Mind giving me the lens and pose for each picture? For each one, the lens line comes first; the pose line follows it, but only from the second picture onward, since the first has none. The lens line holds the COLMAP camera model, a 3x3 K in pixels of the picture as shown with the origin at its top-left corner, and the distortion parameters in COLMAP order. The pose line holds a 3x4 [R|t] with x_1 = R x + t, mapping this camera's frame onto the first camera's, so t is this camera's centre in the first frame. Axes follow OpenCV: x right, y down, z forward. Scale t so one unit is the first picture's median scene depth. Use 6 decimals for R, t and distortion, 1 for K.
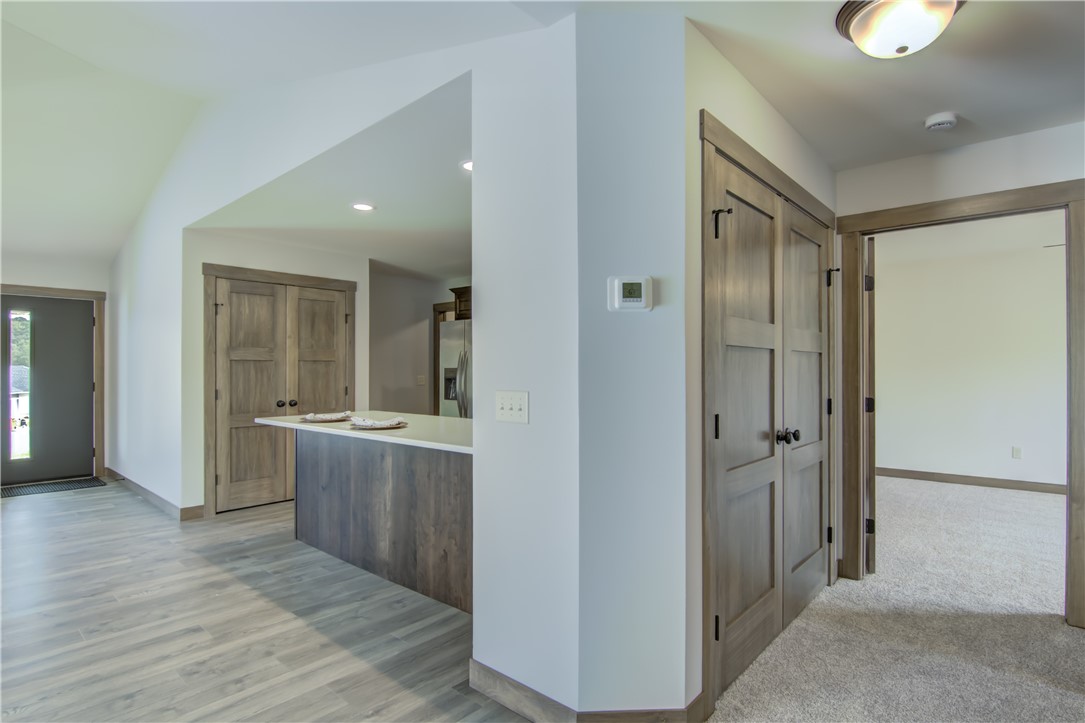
lens RADIAL K [[565.1, 0, 542.5], [0, 565.1, 361.5], [0, 0, 1]] dist [0.016310, -0.017211]
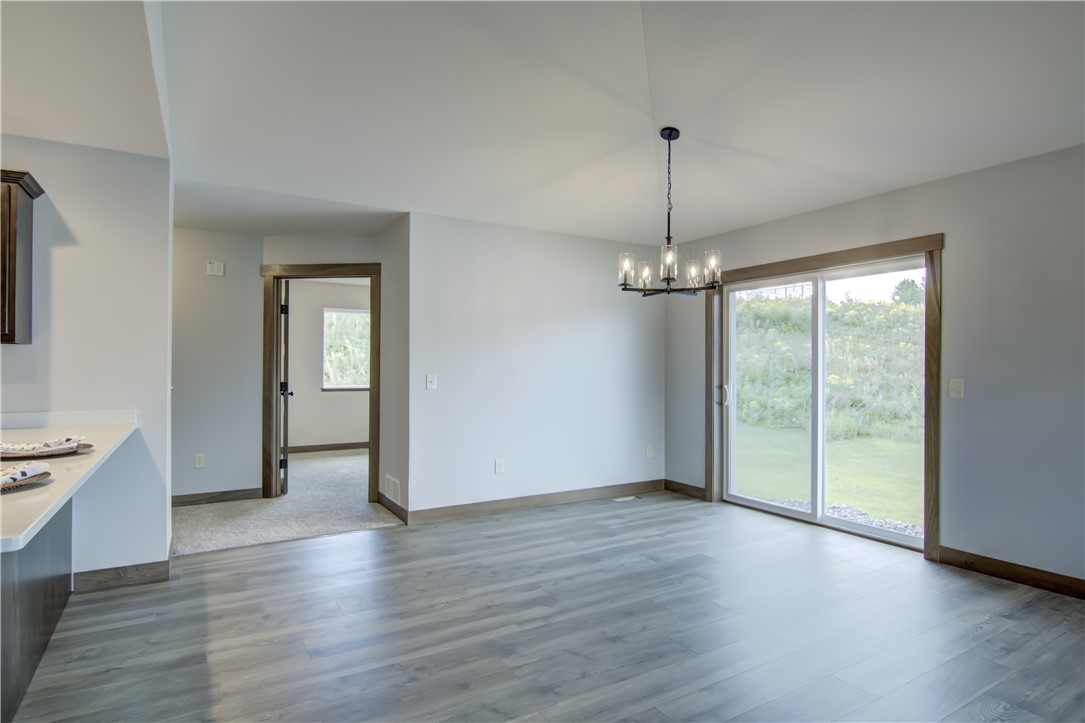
lens RADIAL K [[557.4, 0, 542.5], [0, 557.4, 361.5], [0, 0, 1]] dist [0.001110, -0.015402]
pose [[-0.957487, -0.000088, 0.288478, -0.926783], [-0.007522, 0.999668, -0.024661, 0.033600], [-0.288380, -0.025783, -0.957169, 1.344933]]
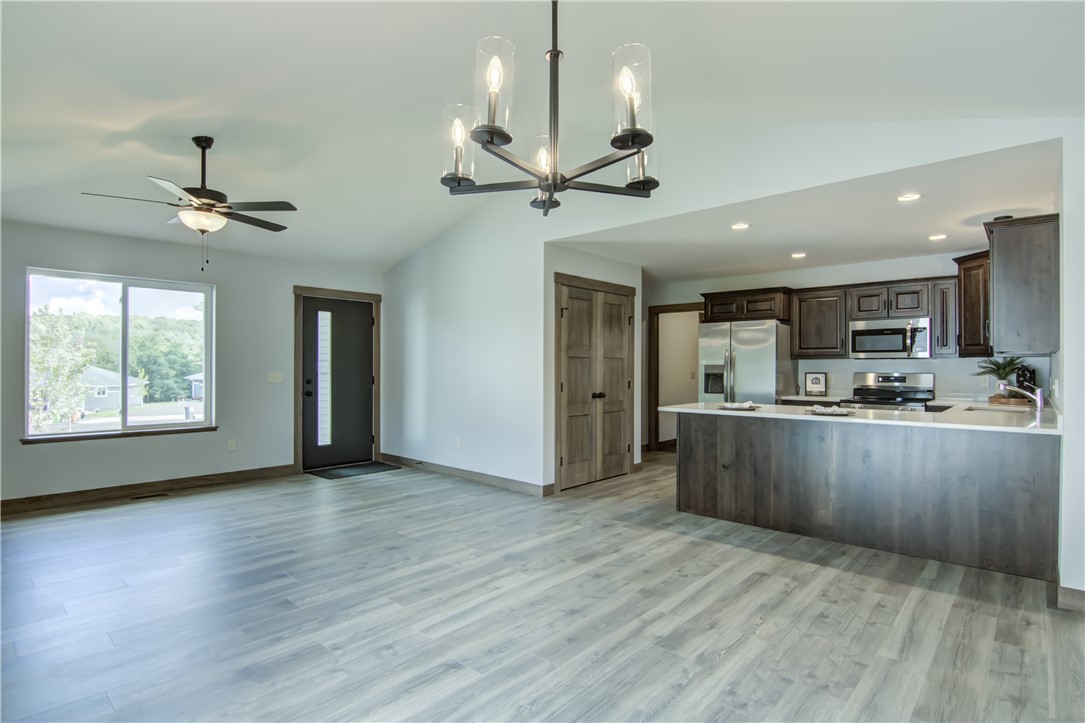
lens RADIAL K [[557.4, 0, 542.5], [0, 557.4, 361.5], [0, 0, 1]] dist [0.001110, -0.015402]
pose [[0.999945, 0.004685, 0.009404, -0.863483], [-0.004730, 0.999977, 0.004832, 0.002233], [-0.009381, -0.004876, 0.999944, -0.166607]]
